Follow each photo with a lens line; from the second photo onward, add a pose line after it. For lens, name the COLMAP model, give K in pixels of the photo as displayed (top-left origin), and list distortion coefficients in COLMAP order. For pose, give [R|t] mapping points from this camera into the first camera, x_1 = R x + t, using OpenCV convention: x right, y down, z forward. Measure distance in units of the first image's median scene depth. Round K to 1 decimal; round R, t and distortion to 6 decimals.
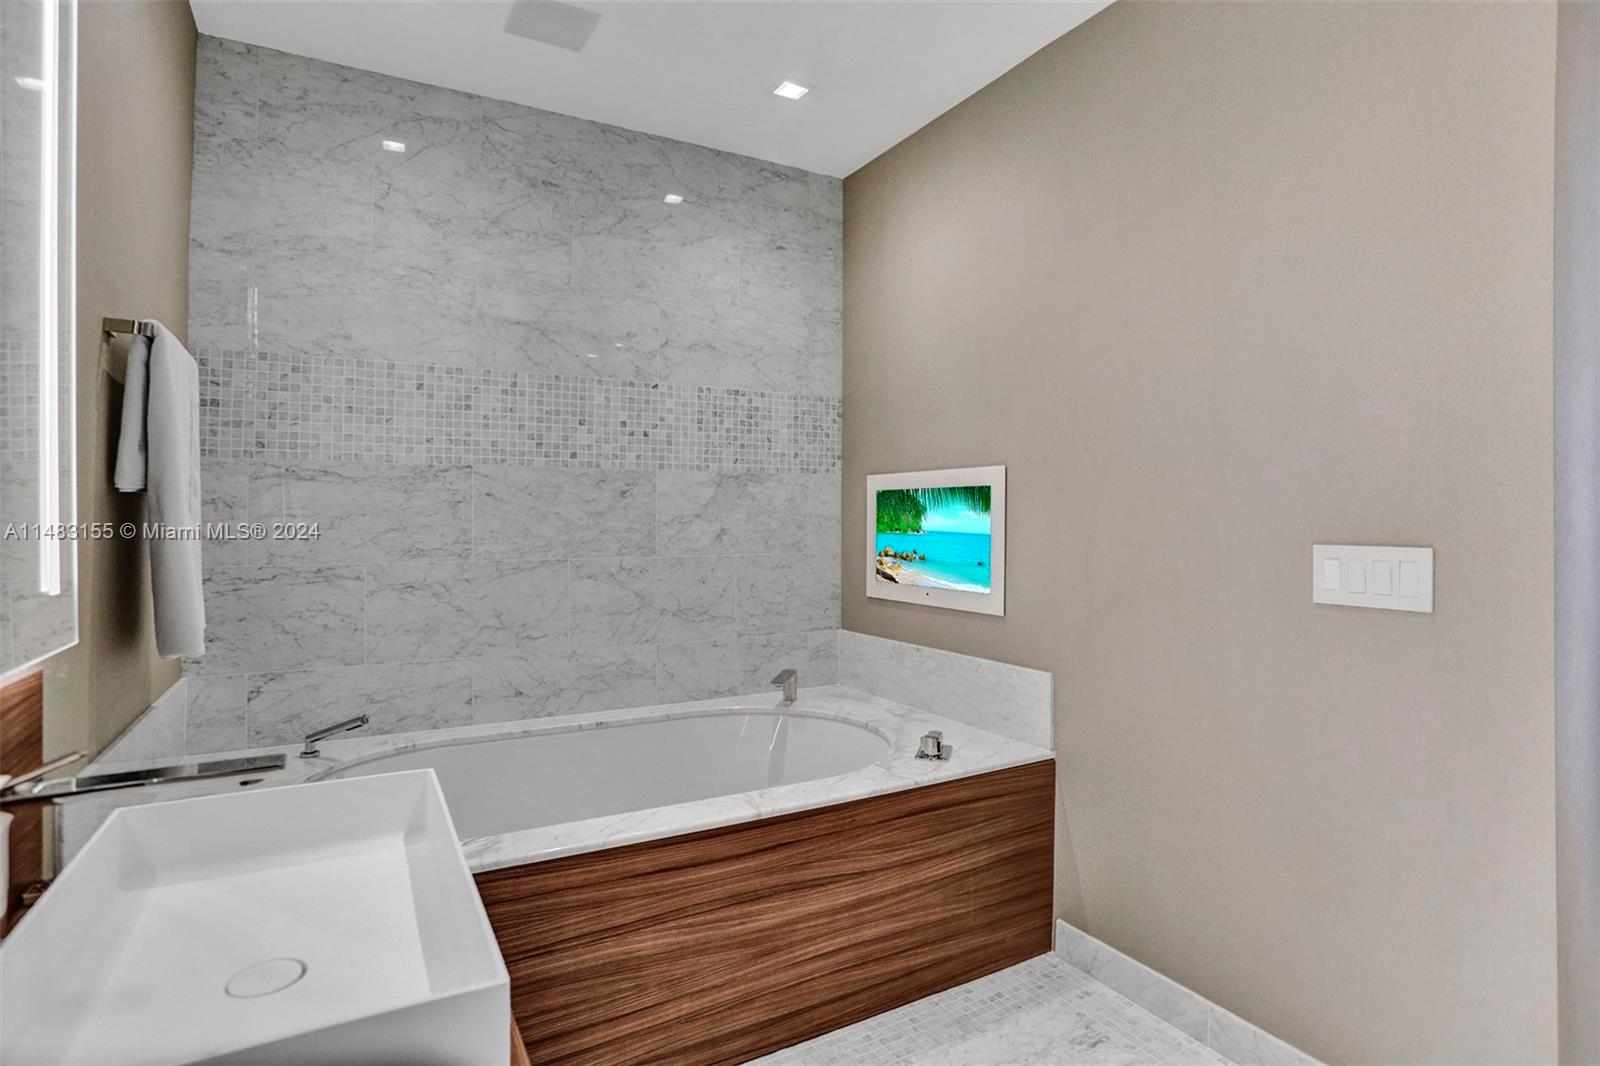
lens RADIAL K [[808.8, 0, 790.7], [0, 808.8, 513.7], [0, 0, 1]] dist [-0.076234, 0.037276]
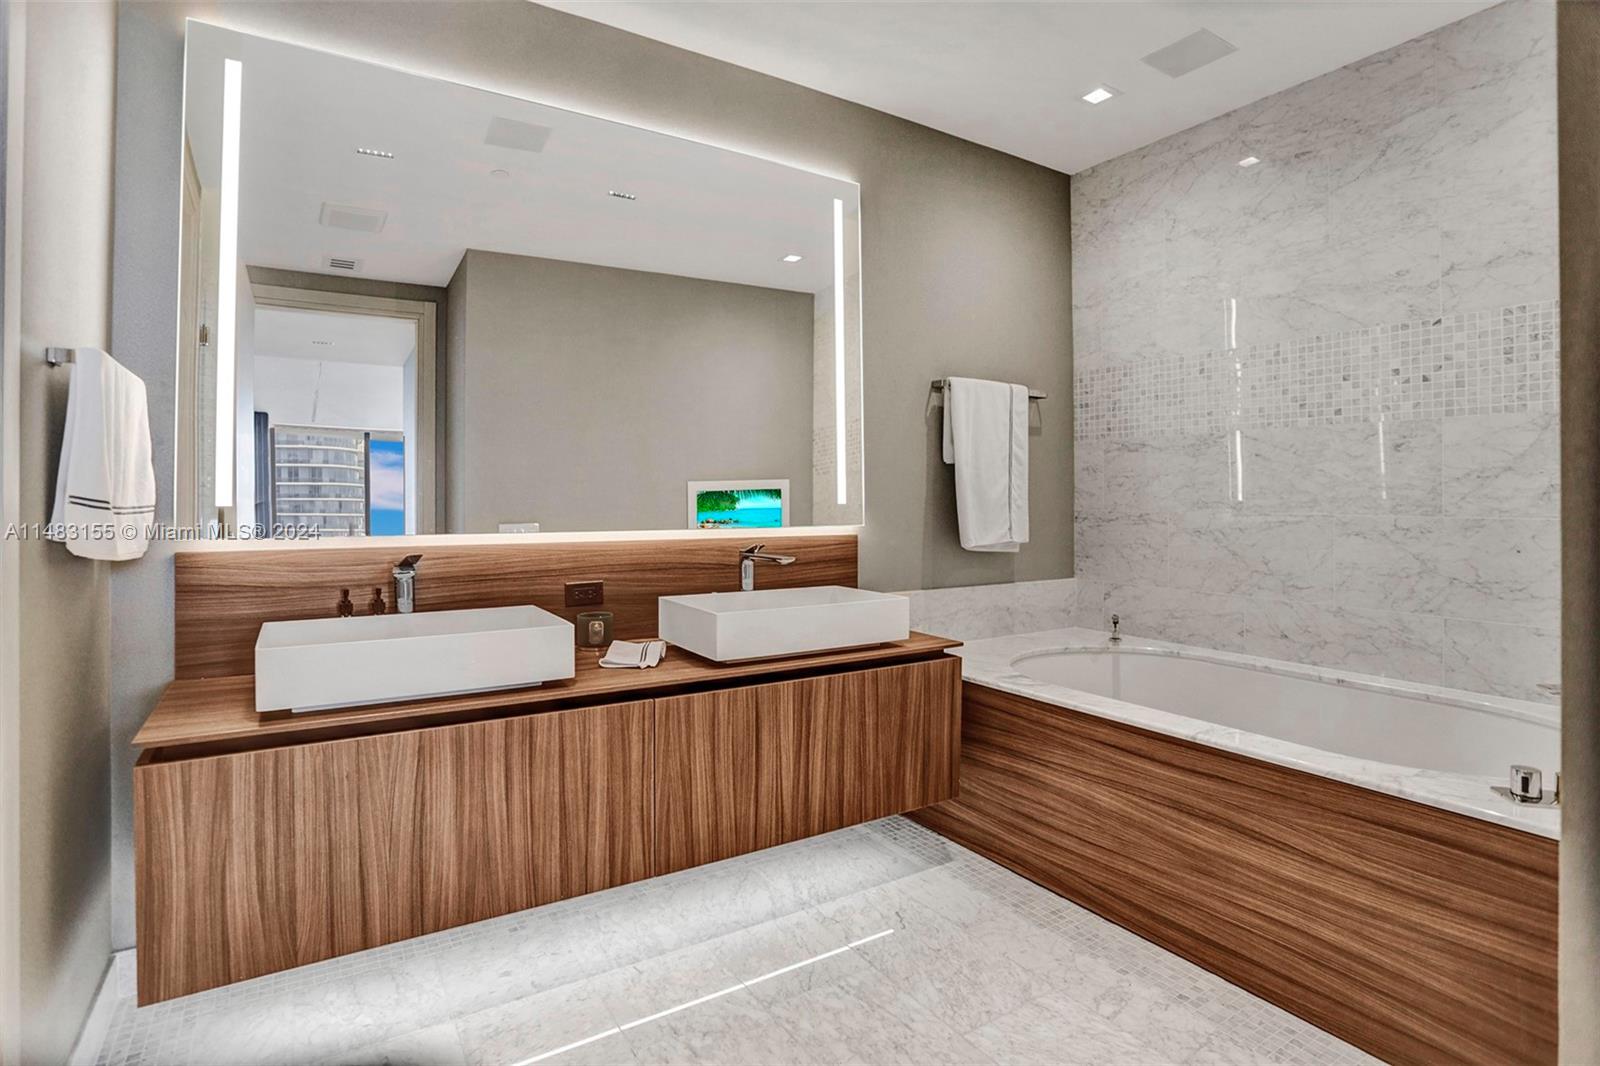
lens RADIAL K [[808.8, 0, 790.7], [0, 808.8, 513.7], [0, 0, 1]] dist [-0.076234, 0.037276]
pose [[0.051837, 0.024209, -0.998362, 0.716167], [0.006227, 0.999679, 0.024564, 0.027616], [0.998636, -0.007491, 0.051670, 0.280346]]
